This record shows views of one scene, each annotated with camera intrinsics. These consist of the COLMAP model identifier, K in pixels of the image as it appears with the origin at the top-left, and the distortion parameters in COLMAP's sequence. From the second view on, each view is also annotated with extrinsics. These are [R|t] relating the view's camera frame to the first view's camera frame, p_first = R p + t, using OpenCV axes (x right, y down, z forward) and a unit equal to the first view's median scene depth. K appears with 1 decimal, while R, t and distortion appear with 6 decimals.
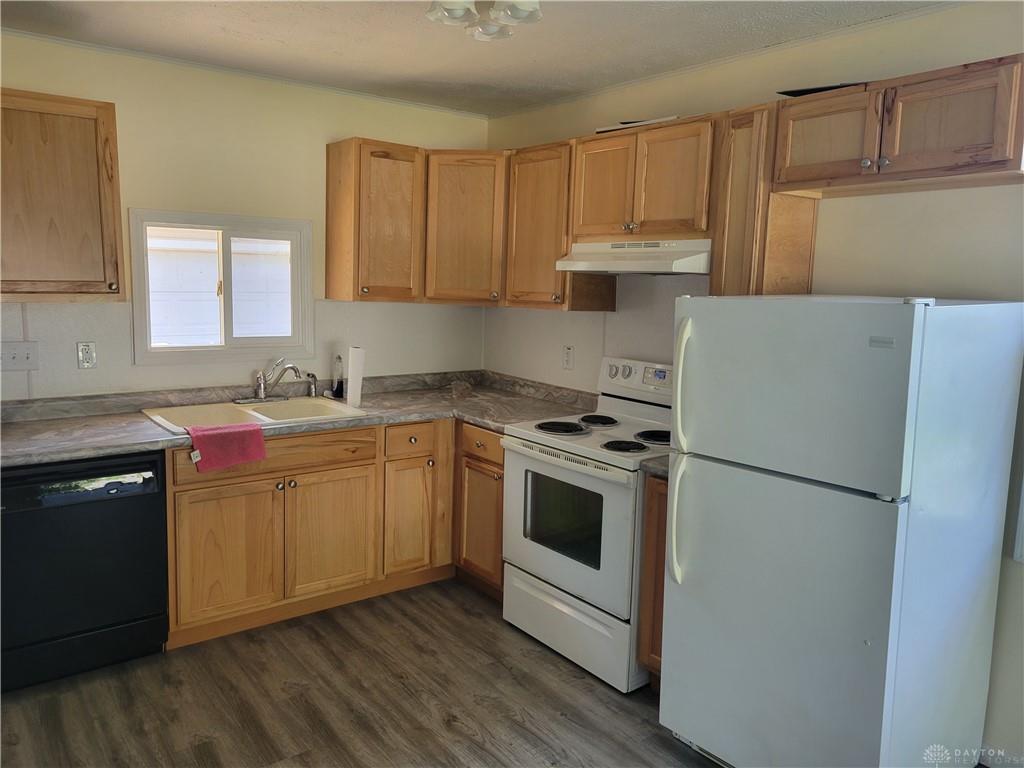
lens RADIAL K [[775.8, 0, 512.0], [0, 775.8, 384.0], [0, 0, 1]] dist [0.046494, -0.001875]
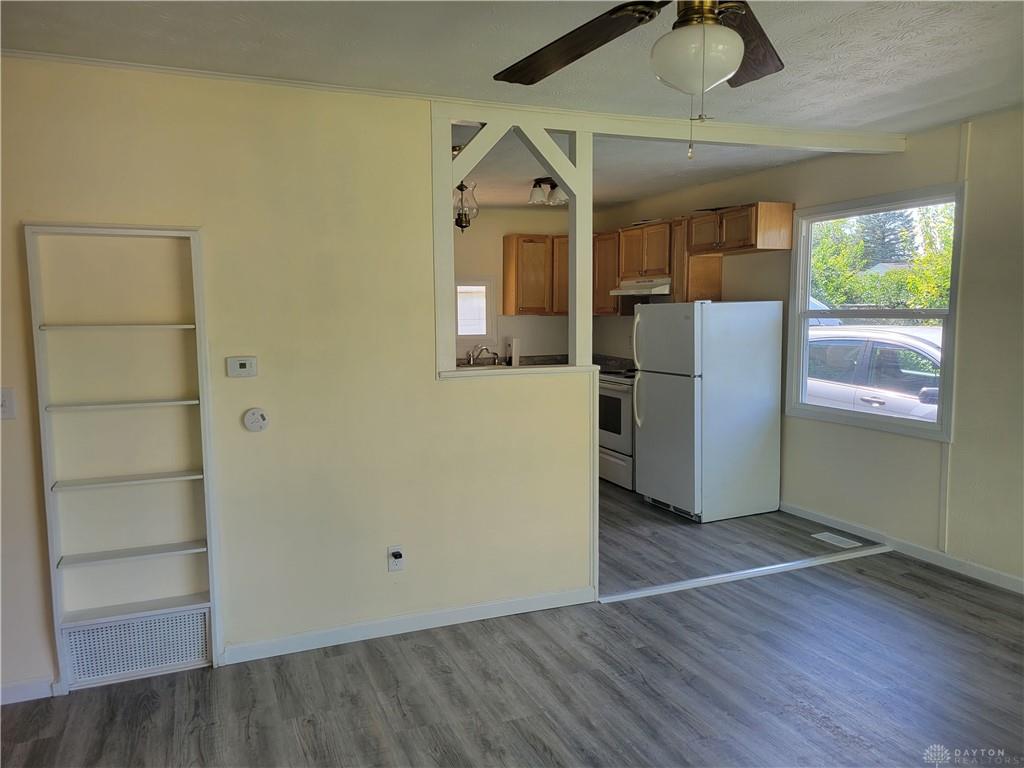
lens RADIAL K [[781.2, 0, 510.4], [0, 781.2, 396.1], [0, 0, 1]] dist [0.021488, -0.006325]
pose [[0.963328, -0.007313, -0.268226, 0.387191], [0.000881, 0.999709, -0.024091, 0.180407], [0.268324, 0.022971, 0.963055, -1.118534]]
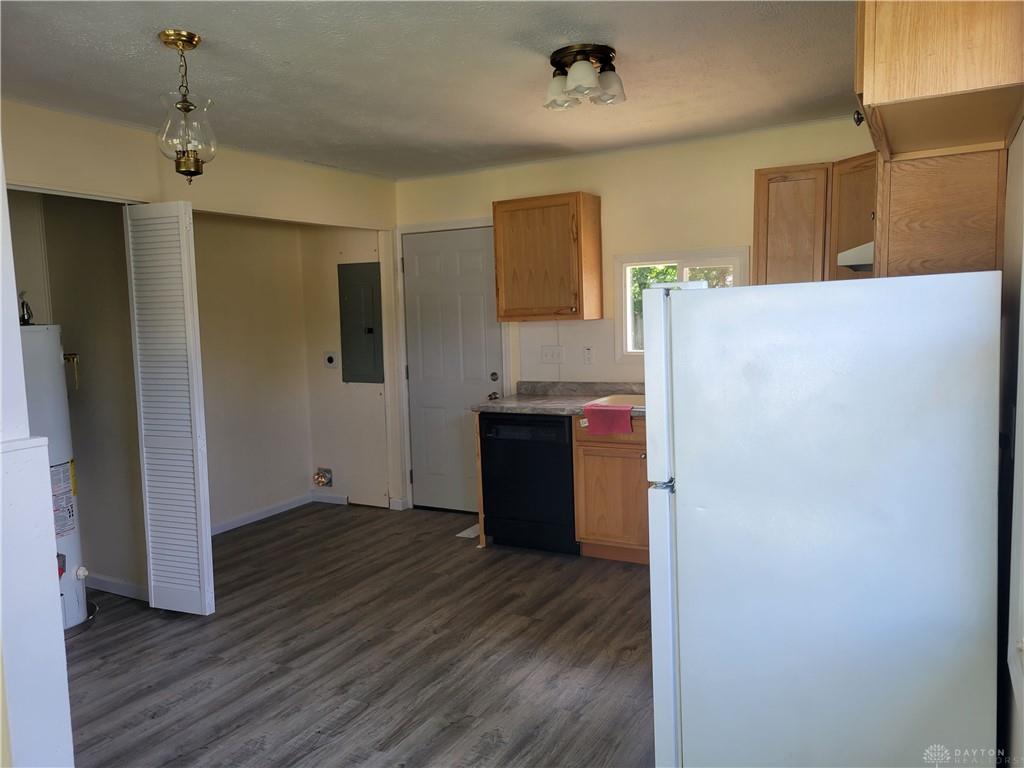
lens RADIAL K [[775.8, 0, 512.0], [0, 775.8, 384.0], [0, 0, 1]] dist [0.046494, -0.001875]
pose [[0.414897, 0.041986, -0.908899, 0.850288], [-0.079221, 0.996808, 0.009883, 0.016910], [0.906413, 0.067904, 0.416899, 0.265020]]
